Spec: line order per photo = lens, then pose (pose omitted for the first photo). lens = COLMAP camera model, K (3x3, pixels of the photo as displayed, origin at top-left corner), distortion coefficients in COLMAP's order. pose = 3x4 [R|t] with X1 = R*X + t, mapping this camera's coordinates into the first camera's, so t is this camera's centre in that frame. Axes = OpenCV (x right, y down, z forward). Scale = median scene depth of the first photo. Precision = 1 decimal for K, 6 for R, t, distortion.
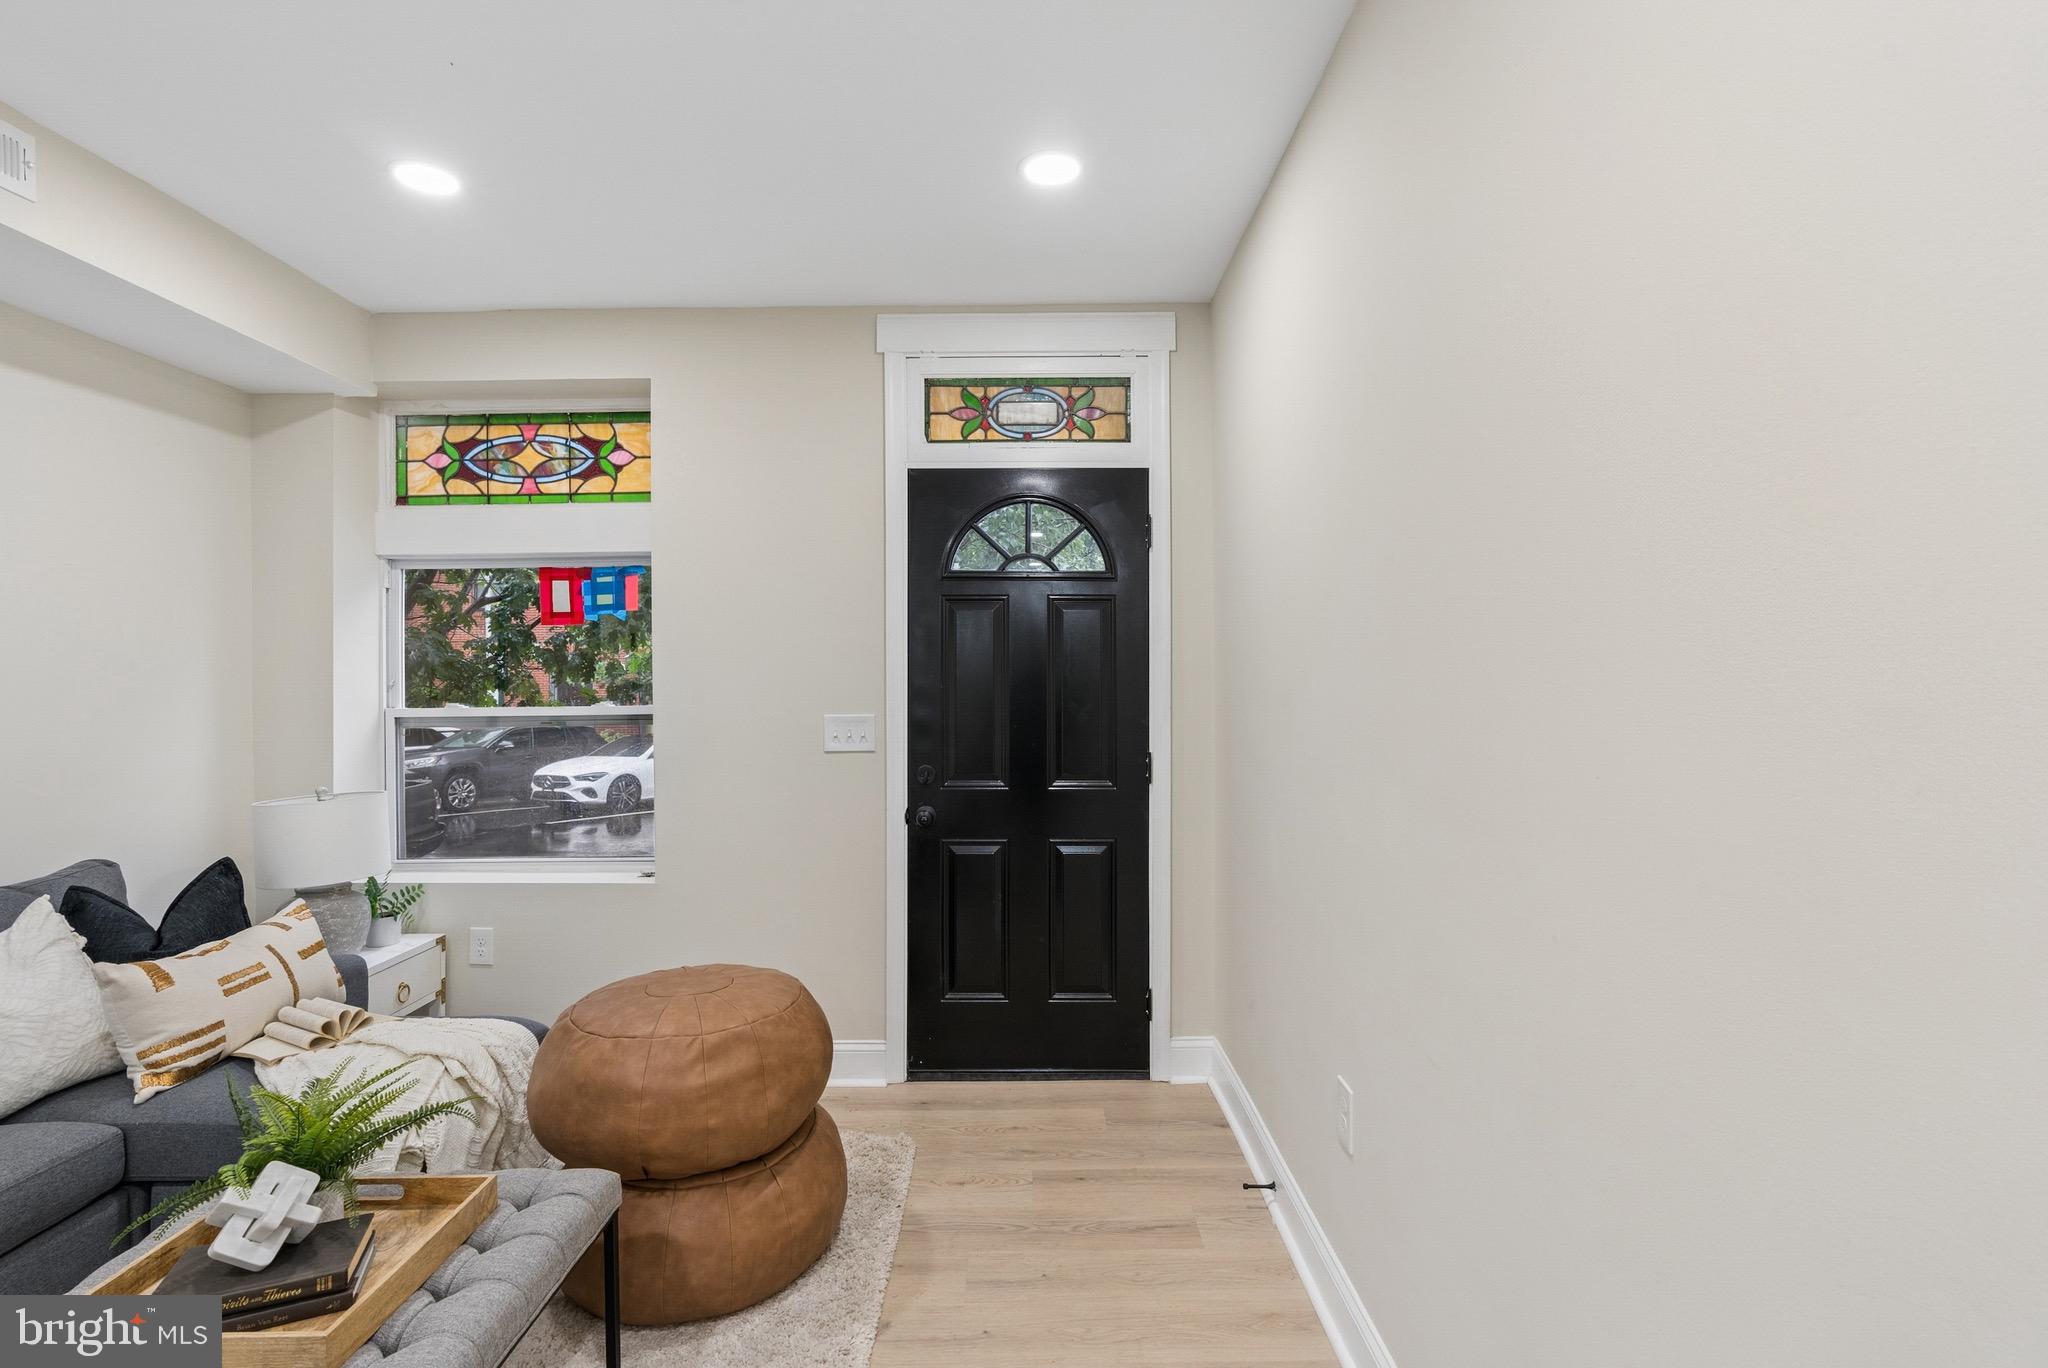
lens RADIAL K [[939.3, 0, 1022.0], [0, 939.3, 673.5], [0, 0, 1]] dist [-0.010405, 0.004468]
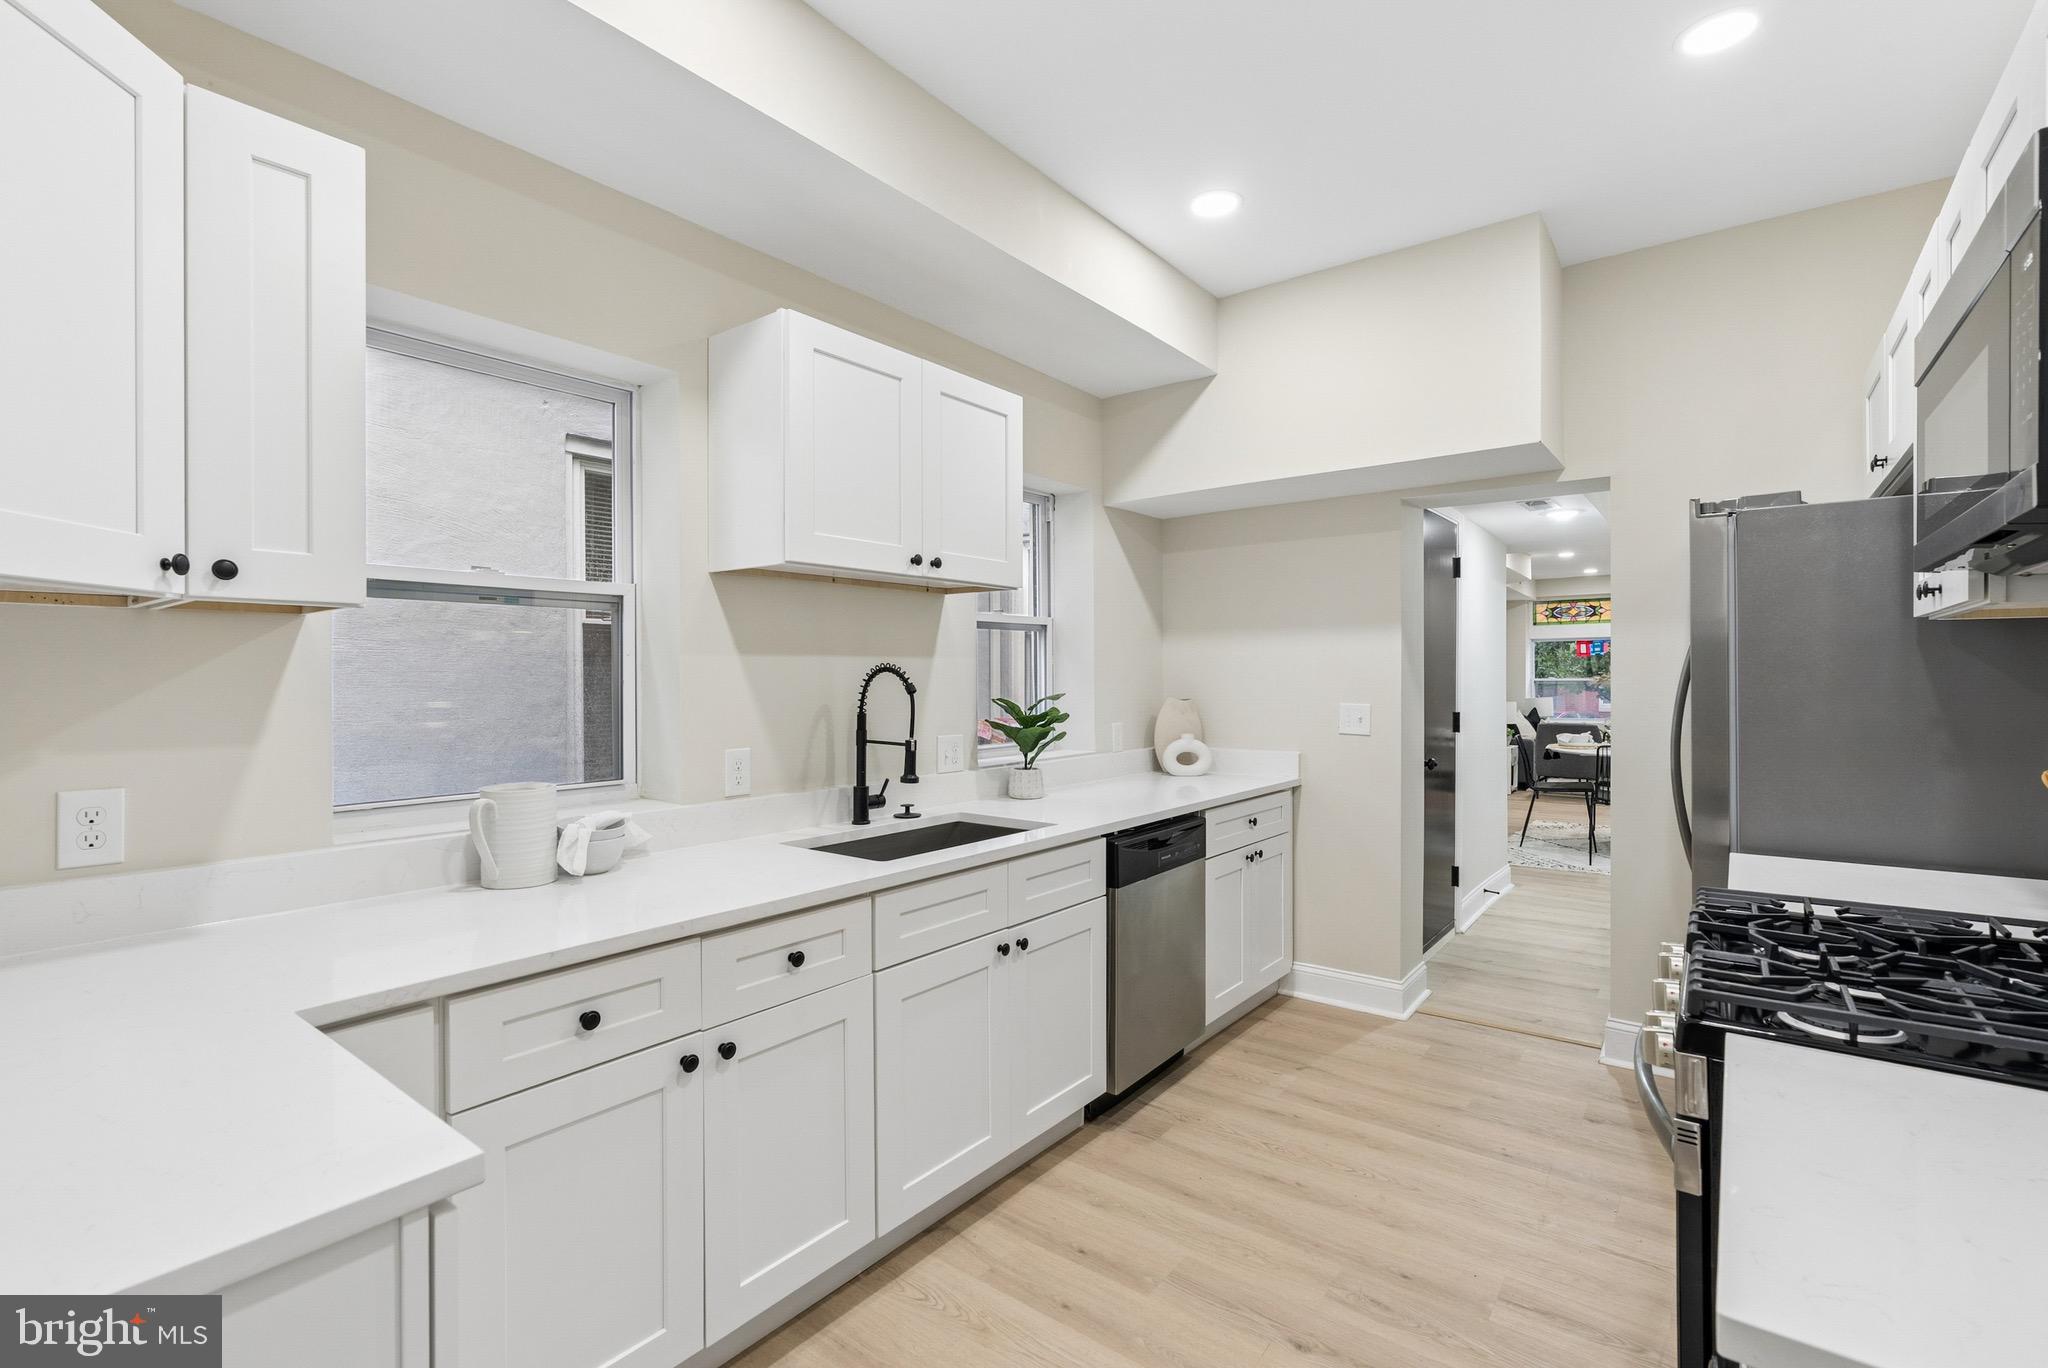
lens RADIAL K [[939.3, 0, 1019.9], [0, 939.3, 678.3], [0, 0, 1]] dist [-0.010405, 0.004468]
pose [[0.792170, -0.001736, -0.610298, 0.002236], [0.009361, 0.999913, 0.009307, -0.021265], [0.610229, -0.013086, 0.792117, -3.515995]]
